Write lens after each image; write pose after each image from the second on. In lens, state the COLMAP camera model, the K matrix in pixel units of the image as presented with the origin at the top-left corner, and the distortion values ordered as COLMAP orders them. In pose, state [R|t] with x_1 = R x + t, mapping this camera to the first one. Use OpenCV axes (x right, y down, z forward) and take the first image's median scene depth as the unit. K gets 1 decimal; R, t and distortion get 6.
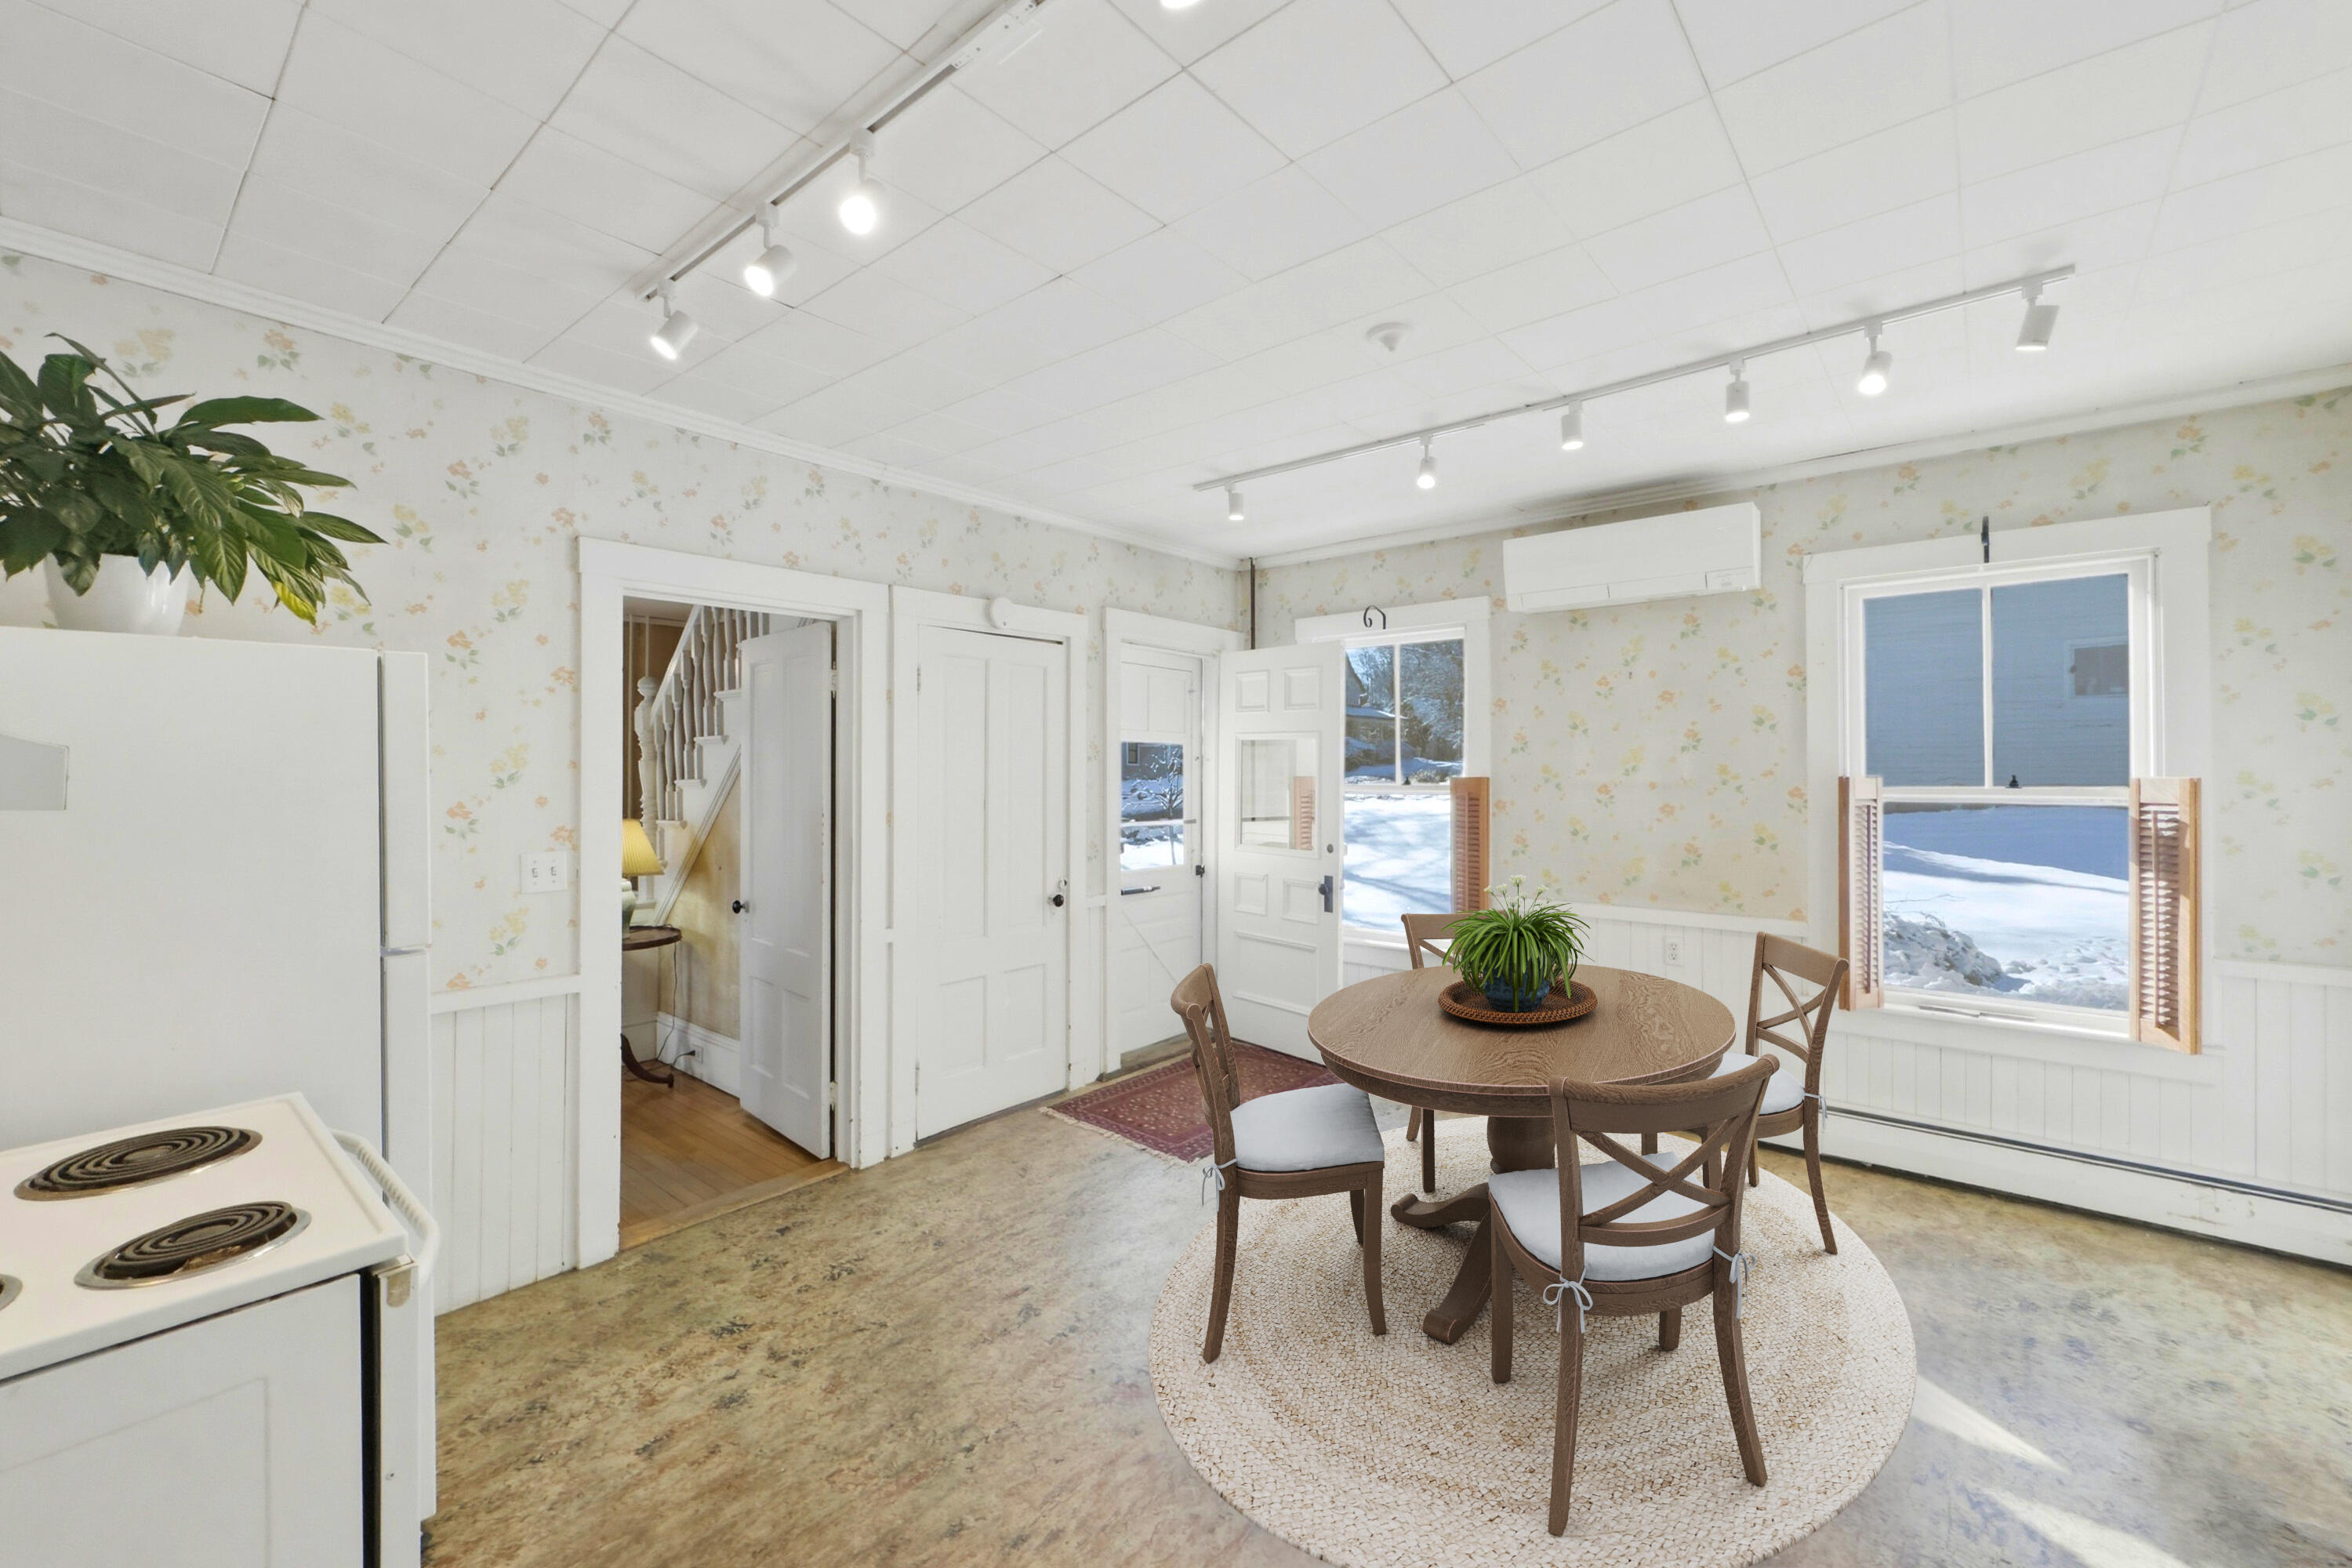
lens RADIAL K [[928.2, 0, 1181.4], [0, 928.2, 764.1], [0, 0, 1]] dist [0.000212, 0.000102]
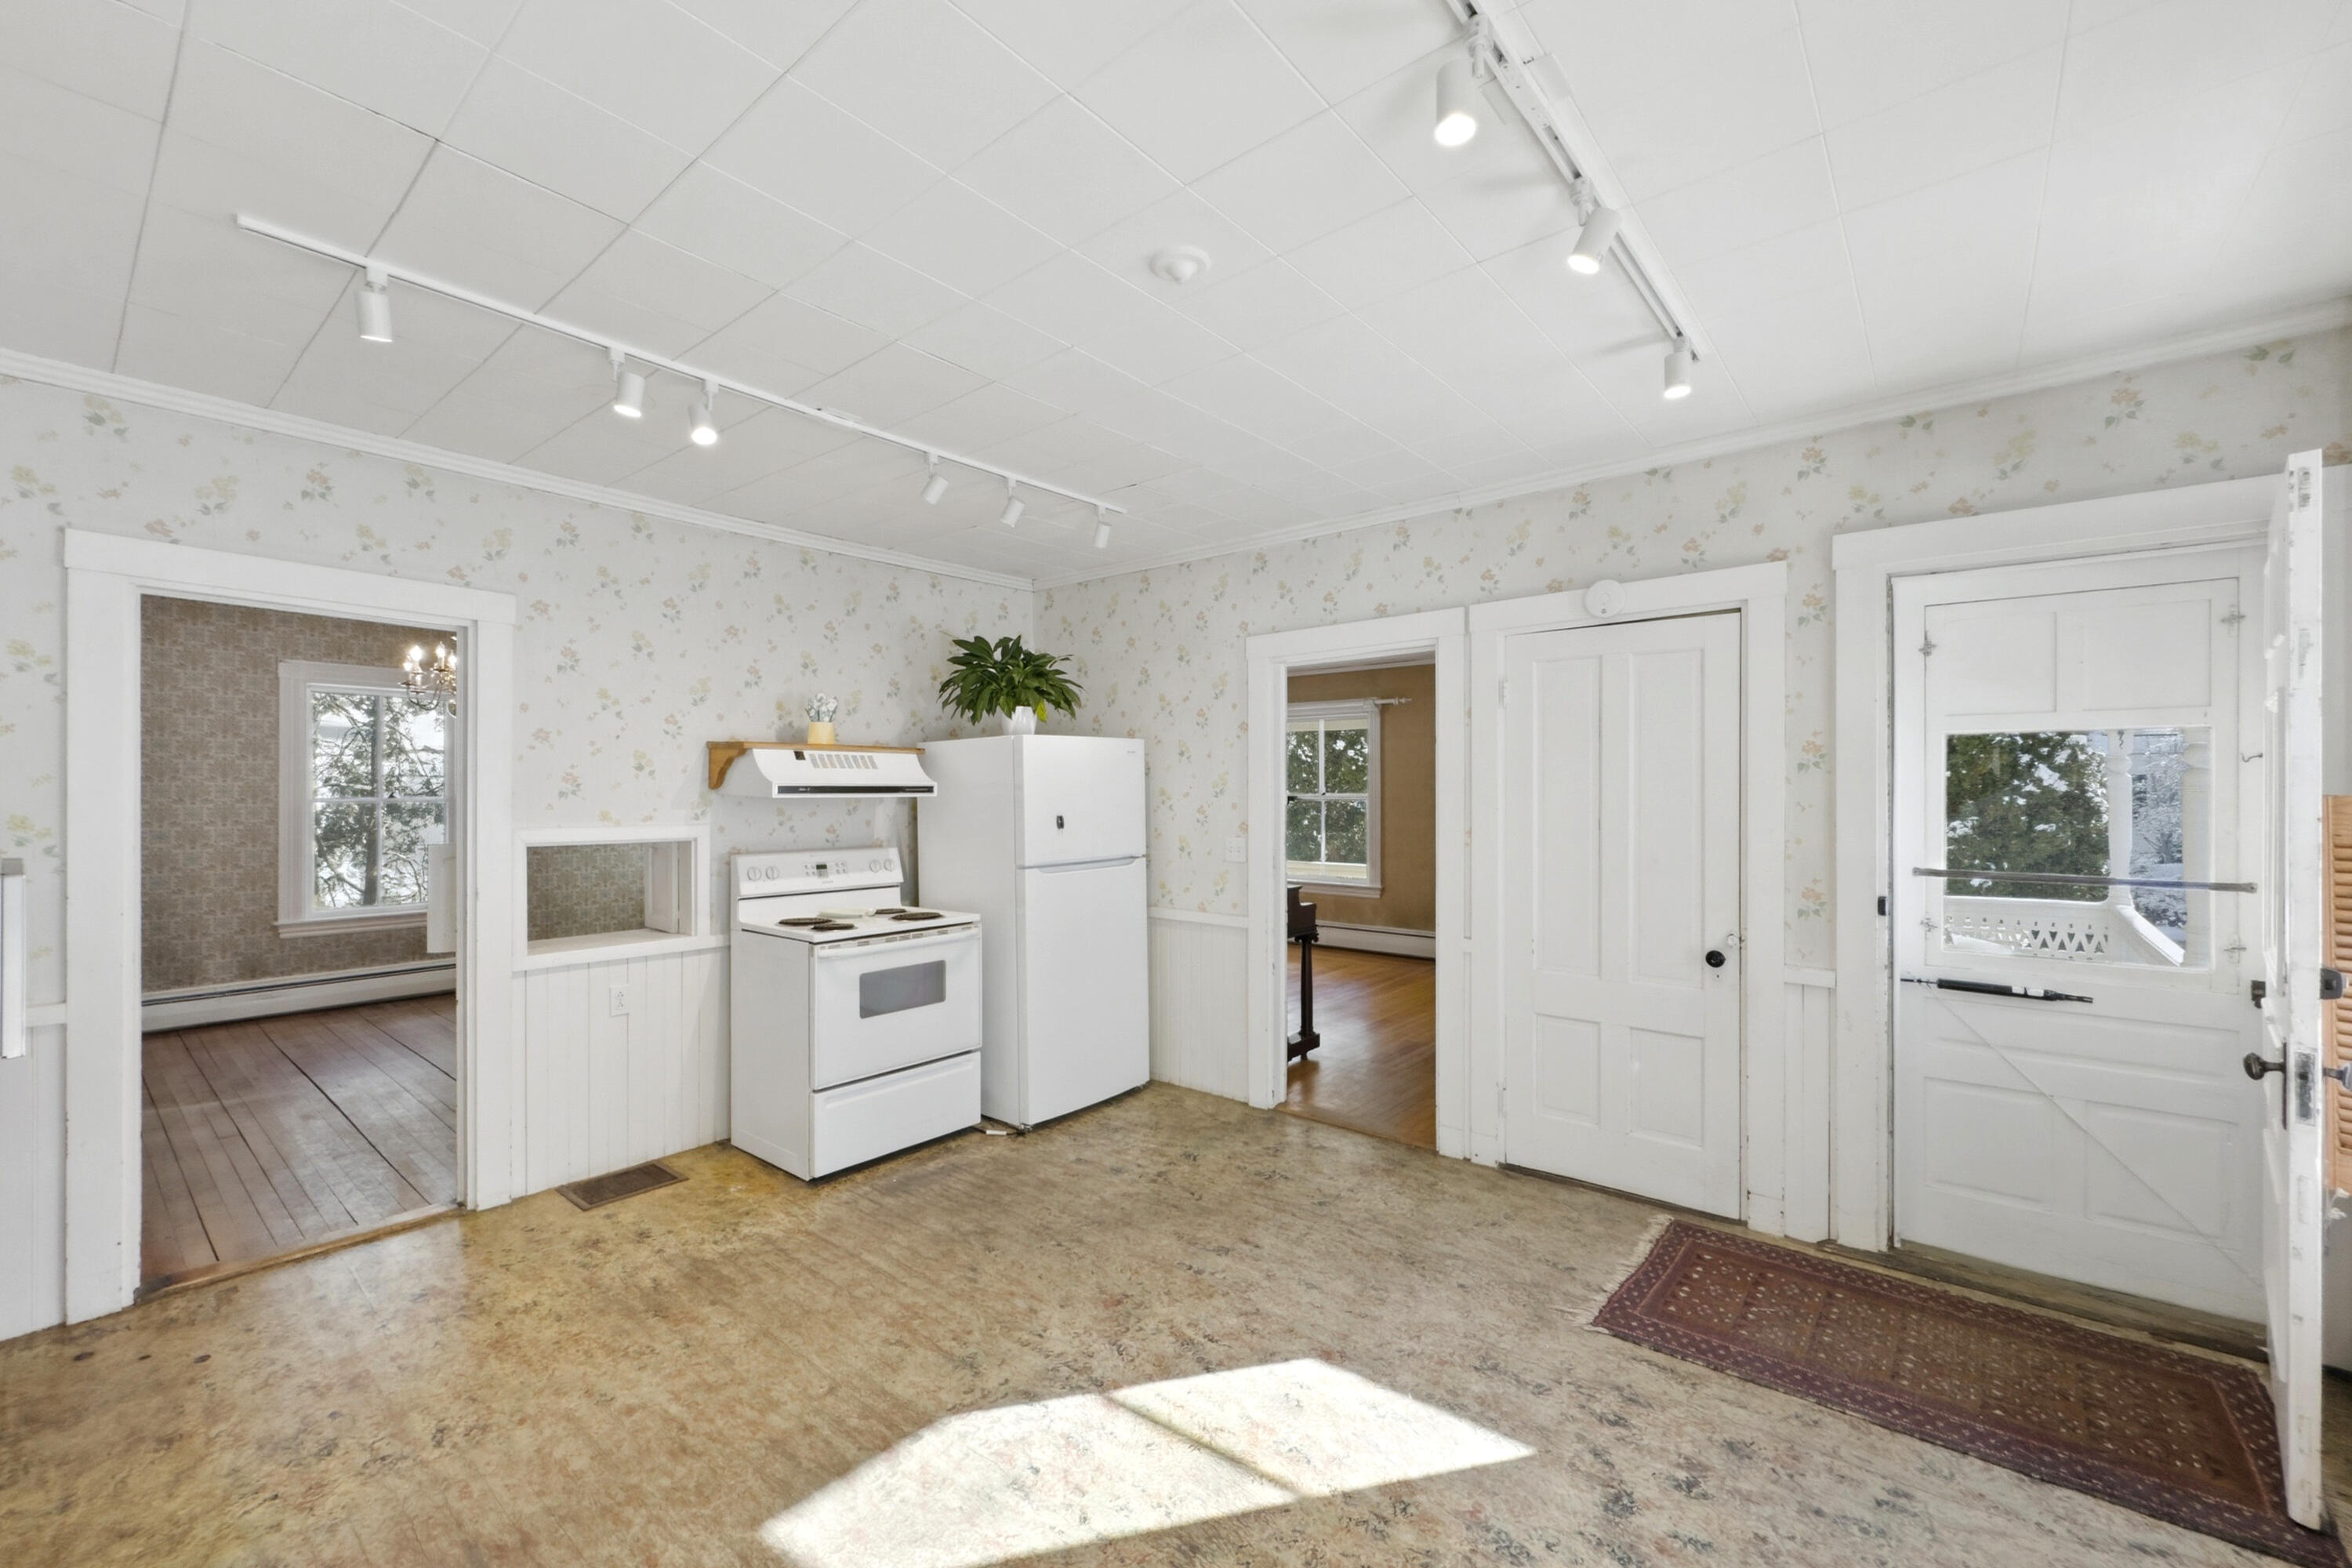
lens RADIAL K [[972.8, 0, 1222.3], [0, 972.8, 791.9], [0, 0, 1]] dist [-0.001863, 0.000255]
pose [[0.035091, 0.003182, -0.999379, 0.716072], [0.010327, 0.999940, 0.003546, 0.006164], [0.999331, -0.010445, 0.035056, 0.653209]]
